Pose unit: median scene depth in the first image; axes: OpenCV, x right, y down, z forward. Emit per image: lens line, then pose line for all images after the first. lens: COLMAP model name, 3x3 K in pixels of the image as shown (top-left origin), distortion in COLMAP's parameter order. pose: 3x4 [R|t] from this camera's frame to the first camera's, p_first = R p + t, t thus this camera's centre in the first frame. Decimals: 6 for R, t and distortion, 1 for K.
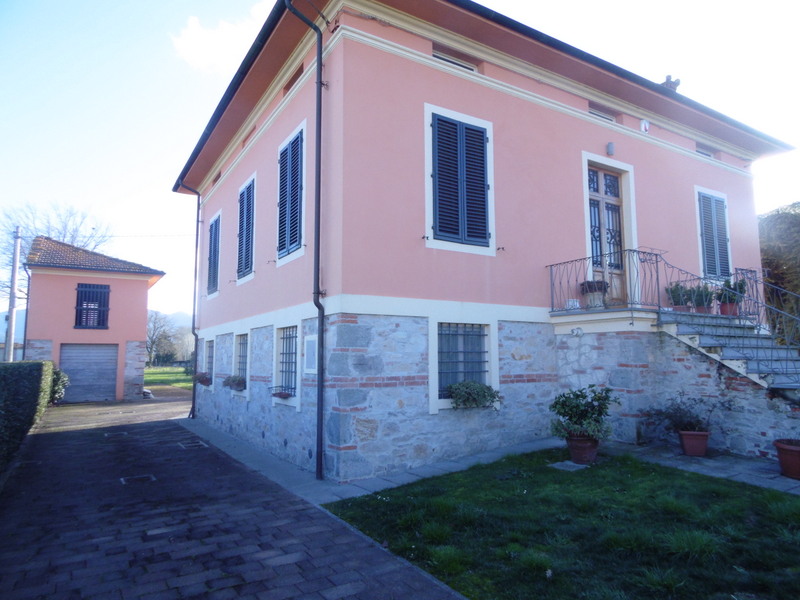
lens RADIAL K [[518.2, 0, 400.0], [0, 518.2, 300.0], [0, 0, 1]] dist [0.011171, -0.000482]
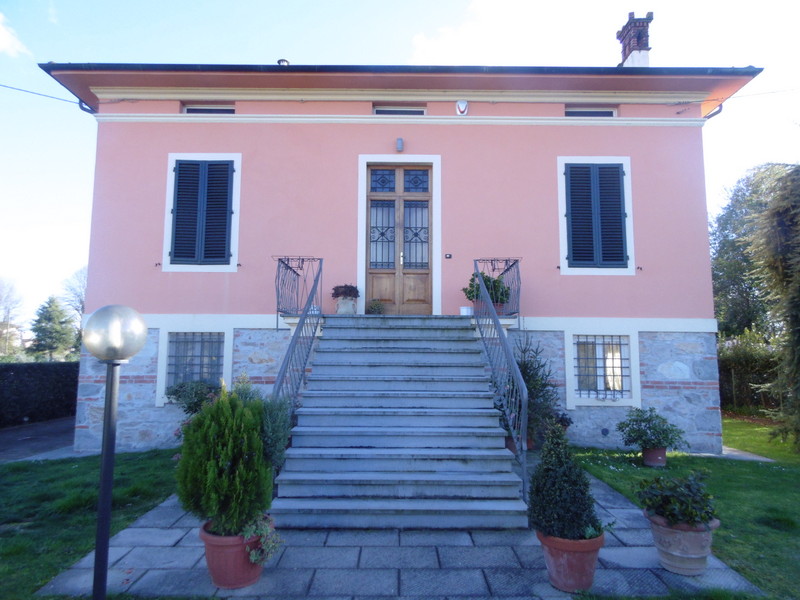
lens RADIAL K [[518.2, 0, 400.0], [0, 518.2, 300.0], [0, 0, 1]] dist [0.011171, -0.000482]
pose [[0.856647, -0.052456, -0.513229, 1.077973], [0.052043, 0.998529, -0.015192, 0.013086], [0.513271, -0.013696, 0.858117, 0.210430]]
